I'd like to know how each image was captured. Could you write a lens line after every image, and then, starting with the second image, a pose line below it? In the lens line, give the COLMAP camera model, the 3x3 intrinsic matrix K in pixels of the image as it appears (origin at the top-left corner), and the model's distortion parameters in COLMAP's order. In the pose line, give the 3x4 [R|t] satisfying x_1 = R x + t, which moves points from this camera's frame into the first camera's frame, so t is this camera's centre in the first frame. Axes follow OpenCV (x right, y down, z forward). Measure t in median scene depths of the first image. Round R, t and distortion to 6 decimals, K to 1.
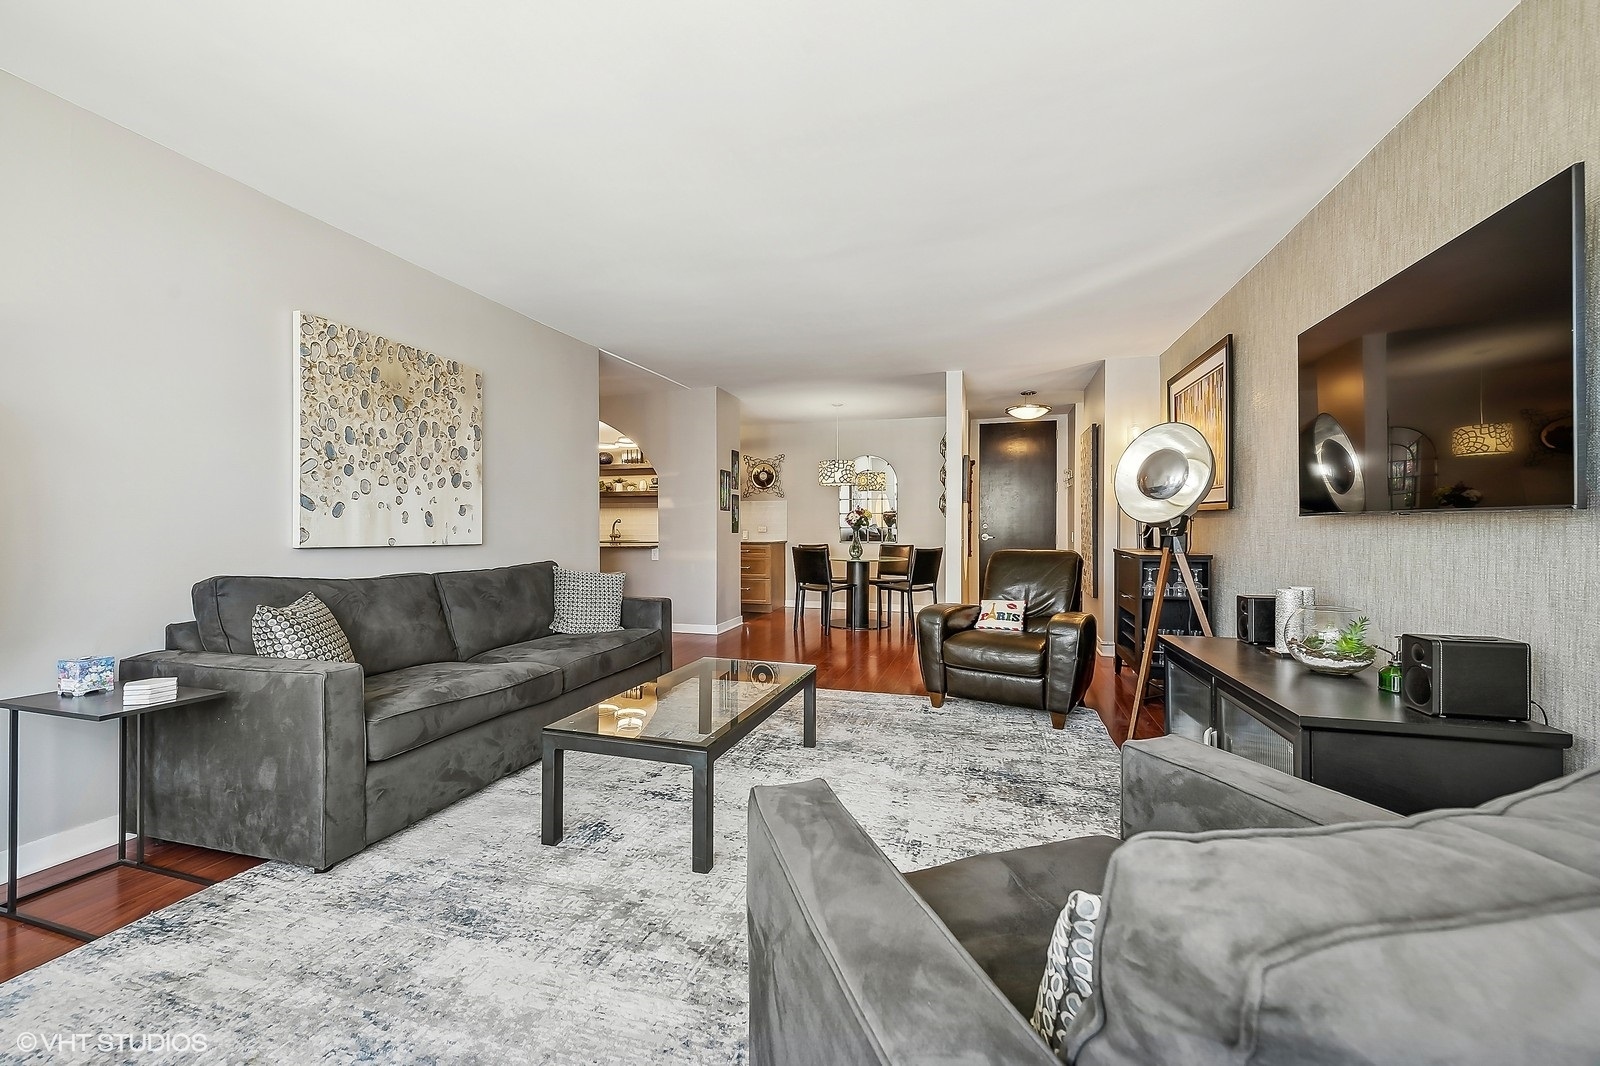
lens RADIAL K [[630.5, 0, 800.0], [0, 630.5, 533.0], [0, 0, 1]] dist [0.001232, 0.000082]
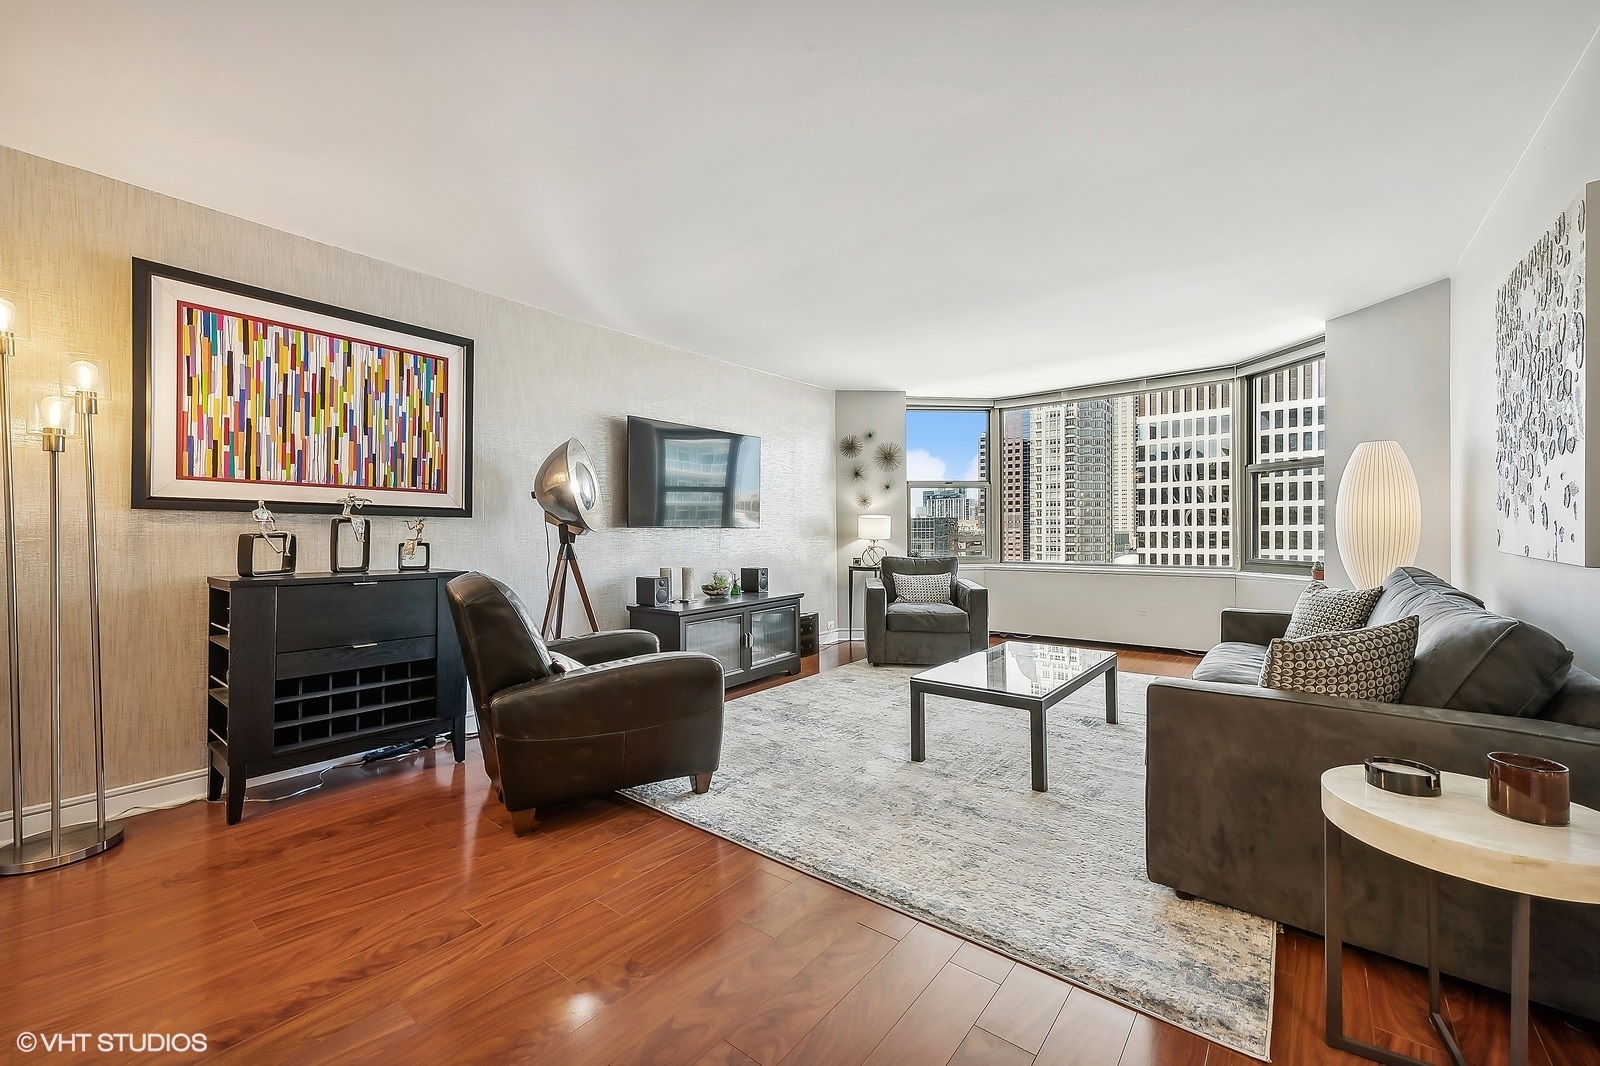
lens RADIAL K [[630.5, 0, 800.0], [0, 630.5, 533.0], [0, 0, 1]] dist [0.001232, 0.000082]
pose [[-0.929446, 0.006451, 0.368902, -0.167267], [0.011269, 0.999877, 0.010906, -0.019896], [-0.368786, 0.014294, -0.929404, 1.892572]]
